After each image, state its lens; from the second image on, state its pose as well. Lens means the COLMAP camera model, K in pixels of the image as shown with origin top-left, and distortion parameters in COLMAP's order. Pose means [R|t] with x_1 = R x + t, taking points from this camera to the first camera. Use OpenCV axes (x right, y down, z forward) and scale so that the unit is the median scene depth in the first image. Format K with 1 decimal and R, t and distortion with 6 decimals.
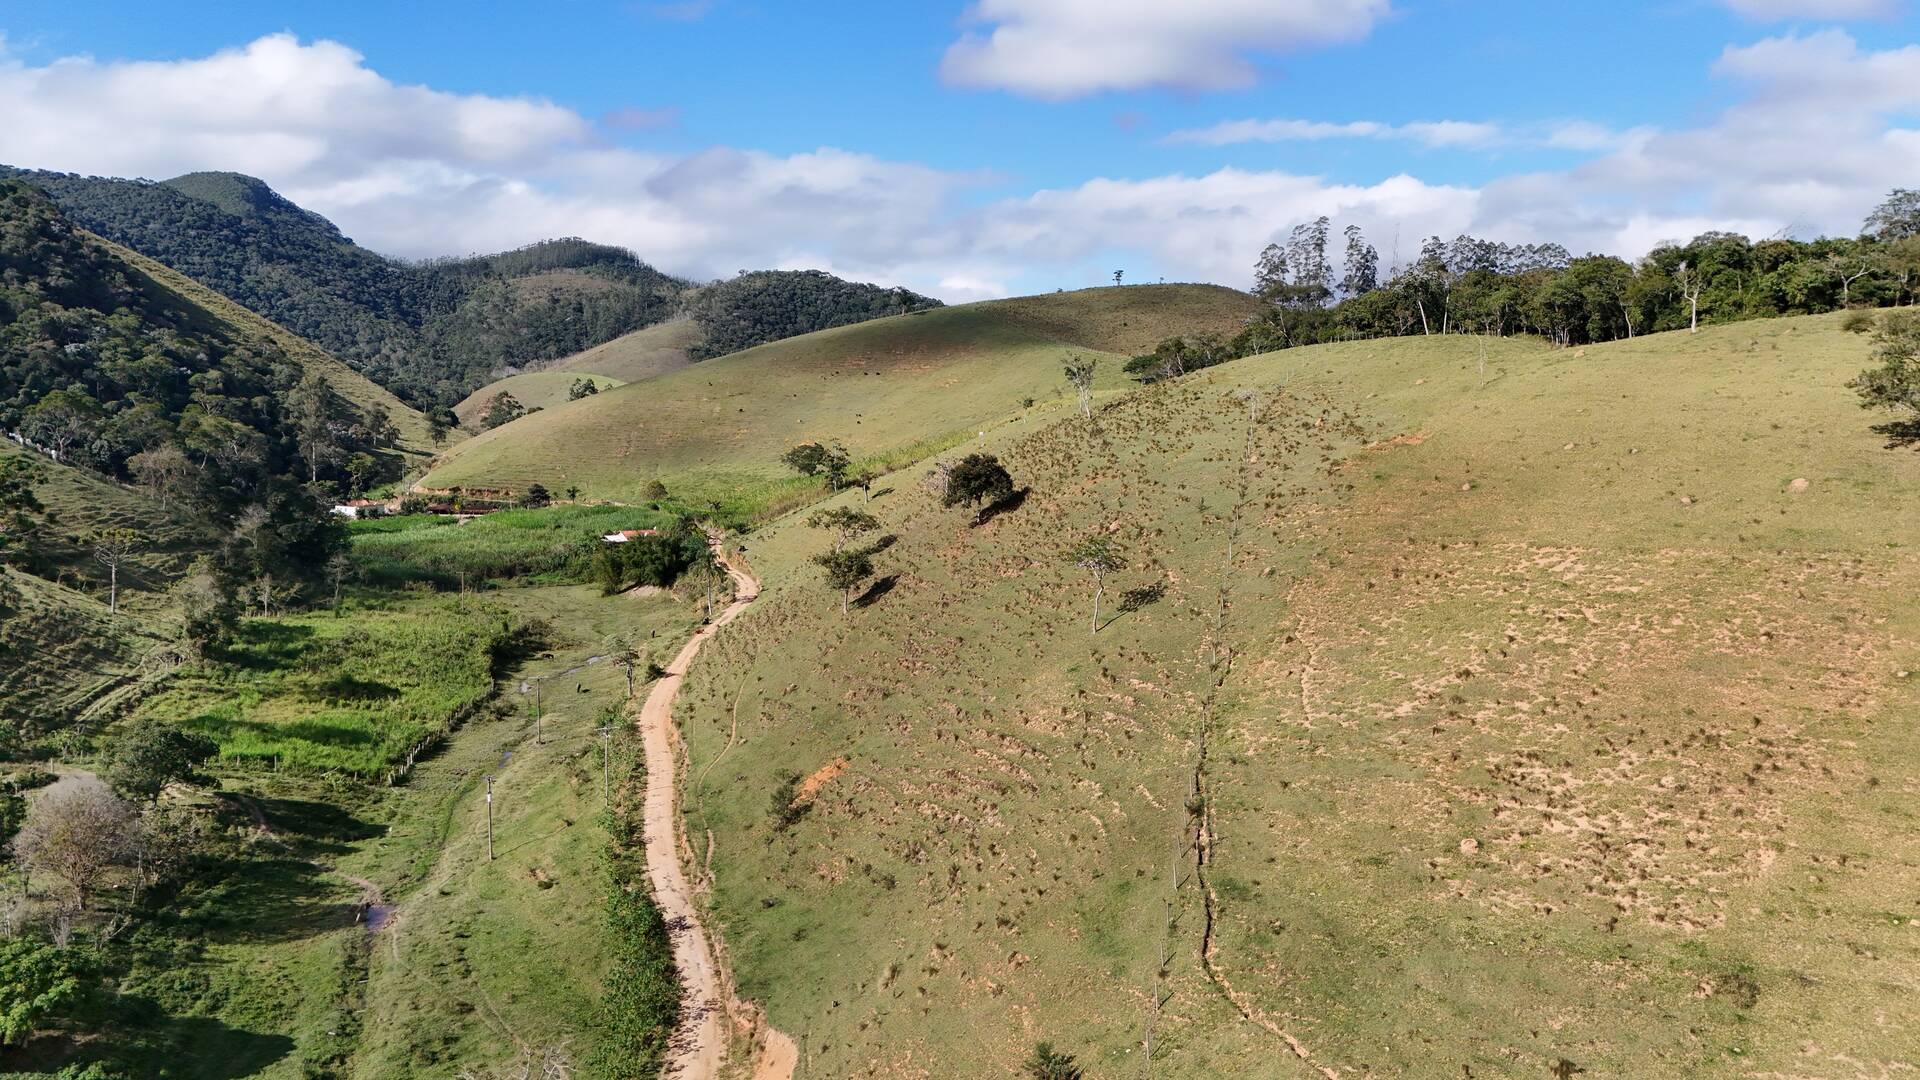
lens RADIAL K [[1412.4, 0, 956.4], [0, 1412.4, 540.2], [0, 0, 1]] dist [0.089876, -0.093699]
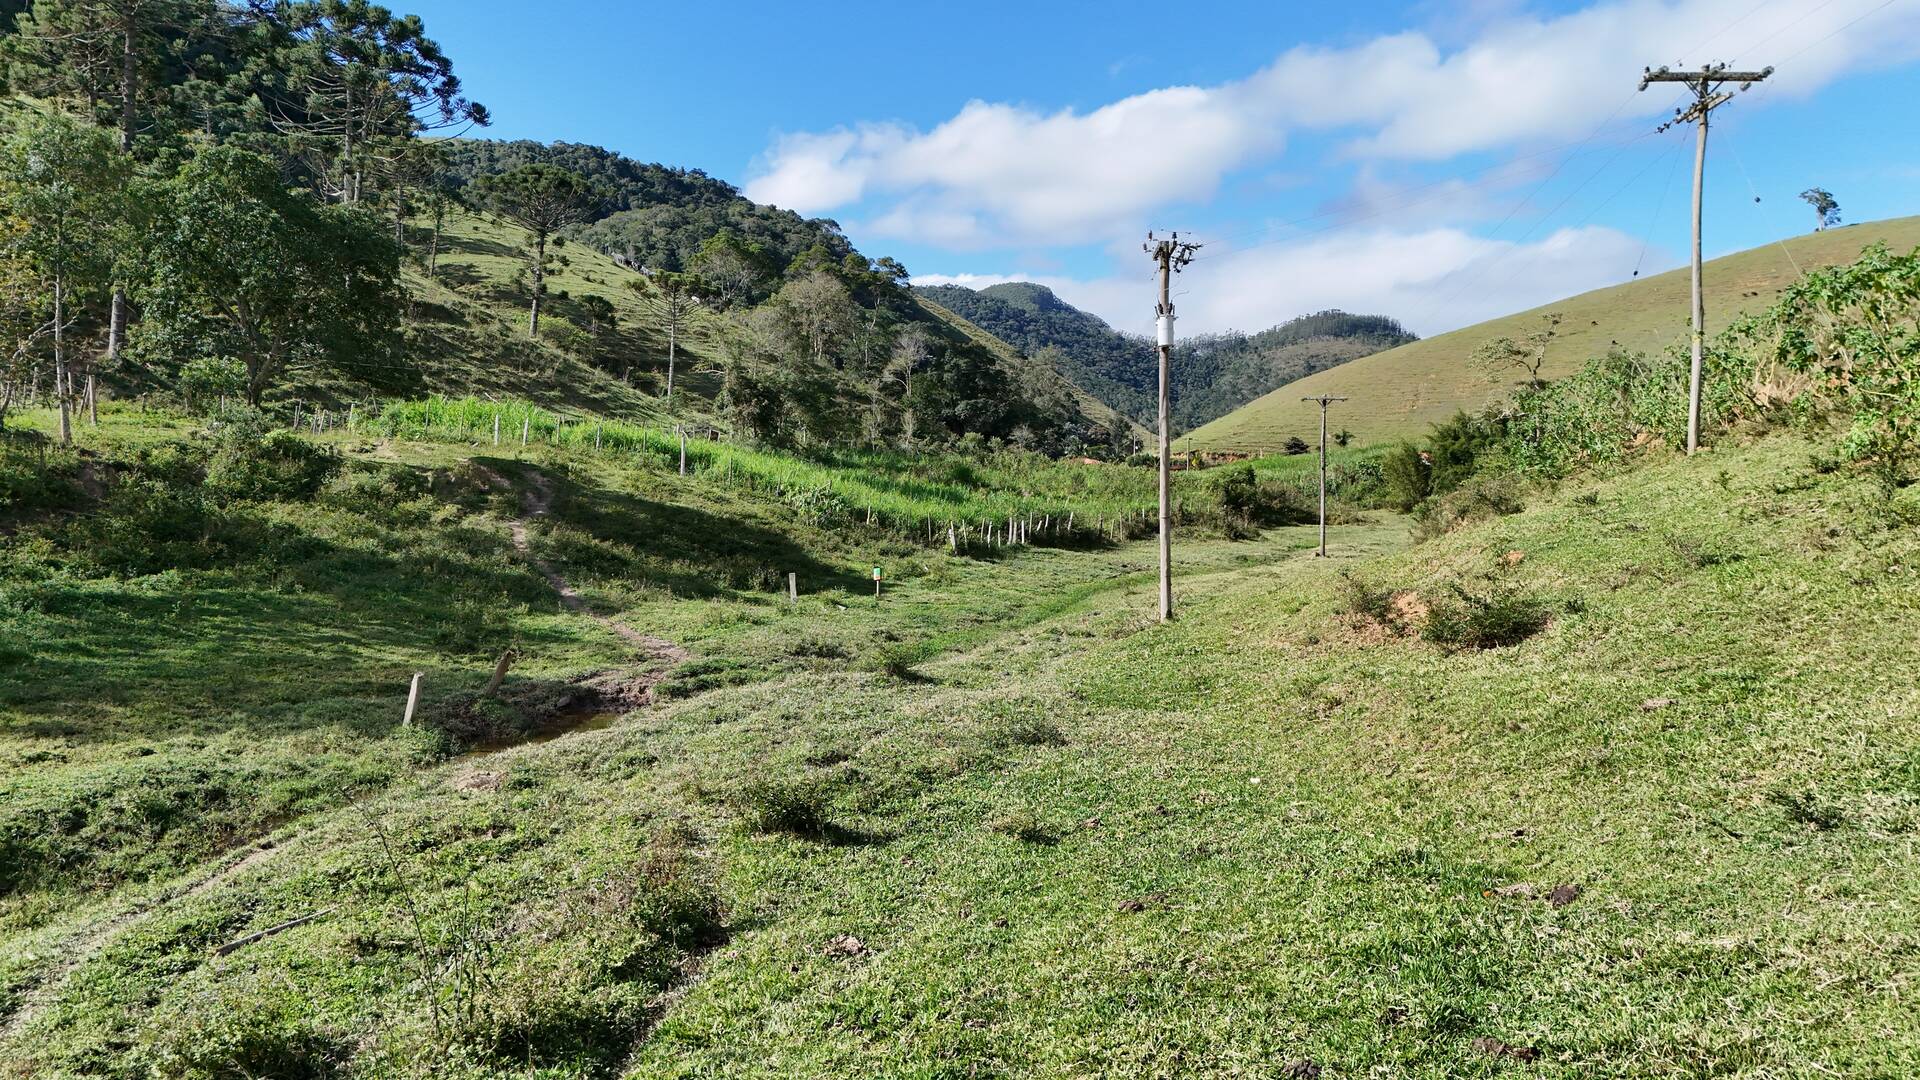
lens RADIAL K [[1409.3, 0, 954.7], [0, 1409.3, 540.0], [0, 0, 1]] dist [0.165130, -0.323204]
pose [[0.870682, 0.003316, -0.491836, -0.173284], [-0.040095, 0.997128, -0.064257, 0.161726], [0.490210, 0.075668, 0.868314, 0.559959]]
